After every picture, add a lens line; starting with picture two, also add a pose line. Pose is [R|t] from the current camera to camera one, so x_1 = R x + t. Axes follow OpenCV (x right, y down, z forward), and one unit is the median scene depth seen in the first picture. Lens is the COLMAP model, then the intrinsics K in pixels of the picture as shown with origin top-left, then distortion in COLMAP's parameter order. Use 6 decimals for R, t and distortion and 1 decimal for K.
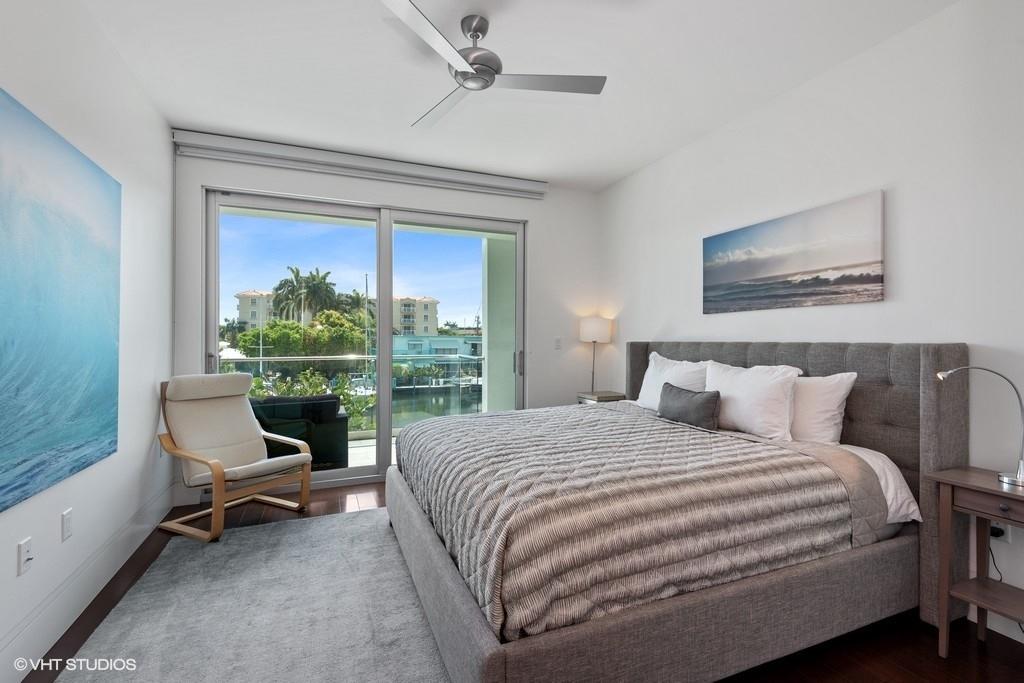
lens RADIAL K [[477.7, 0, 513.7], [0, 477.7, 339.5], [0, 0, 1]] dist [-0.000157, -0.000637]
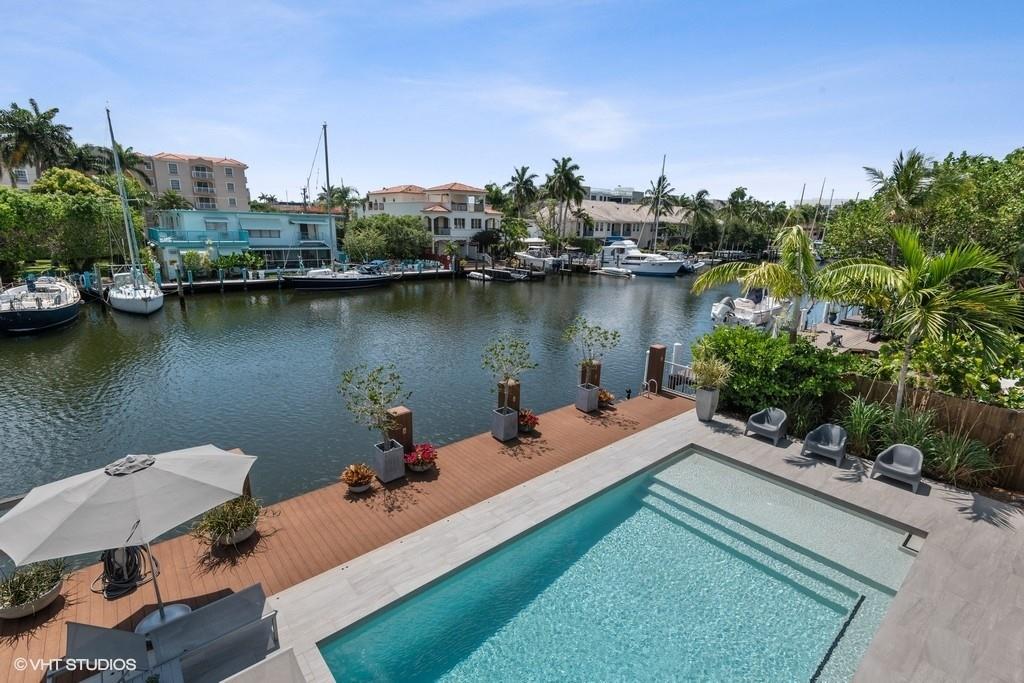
lens RADIAL K [[477.7, 0, 530.4], [0, 477.7, 345.8], [0, 0, 1]] dist [-0.000157, -0.000637]
pose [[0.941813, -0.061586, 0.330448, -0.003704], [-0.024413, 0.967944, 0.249977, -0.003027], [-0.335251, -0.243499, 0.910118, 0.109842]]
